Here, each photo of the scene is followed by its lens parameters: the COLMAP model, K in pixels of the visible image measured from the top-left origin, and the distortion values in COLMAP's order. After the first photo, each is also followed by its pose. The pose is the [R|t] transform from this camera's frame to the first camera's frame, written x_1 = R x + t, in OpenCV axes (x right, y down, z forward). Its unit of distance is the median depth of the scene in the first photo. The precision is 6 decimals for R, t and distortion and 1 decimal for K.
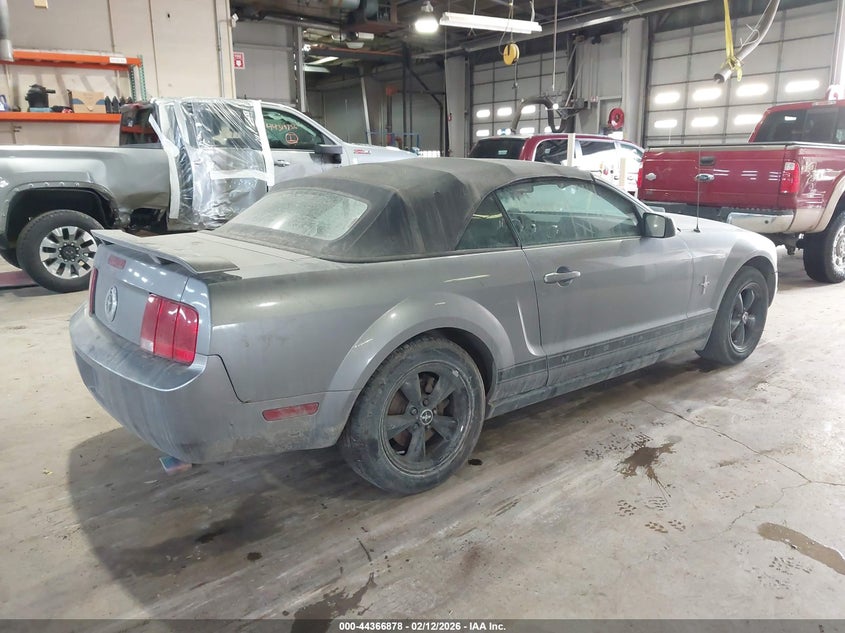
lens RADIAL K [[631.9, 0, 422.5], [0, 631.9, 316.5], [0, 0, 1]] dist [-0.007309, -0.002441]
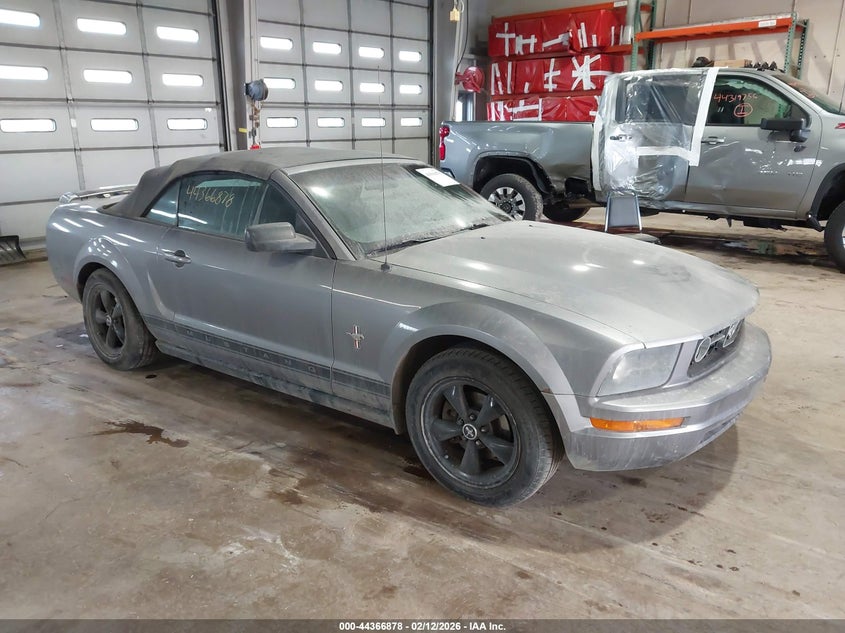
lens RADIAL K [[624.3, 0, 422.7], [0, 624.3, 331.7], [0, 0, 1]] dist [-0.012948, -0.004248]
pose [[0.300619, 0.303431, -0.904189, 0.613328], [-0.226118, 0.943687, 0.241508, -0.135193], [0.926552, 0.131851, 0.352302, 0.446596]]
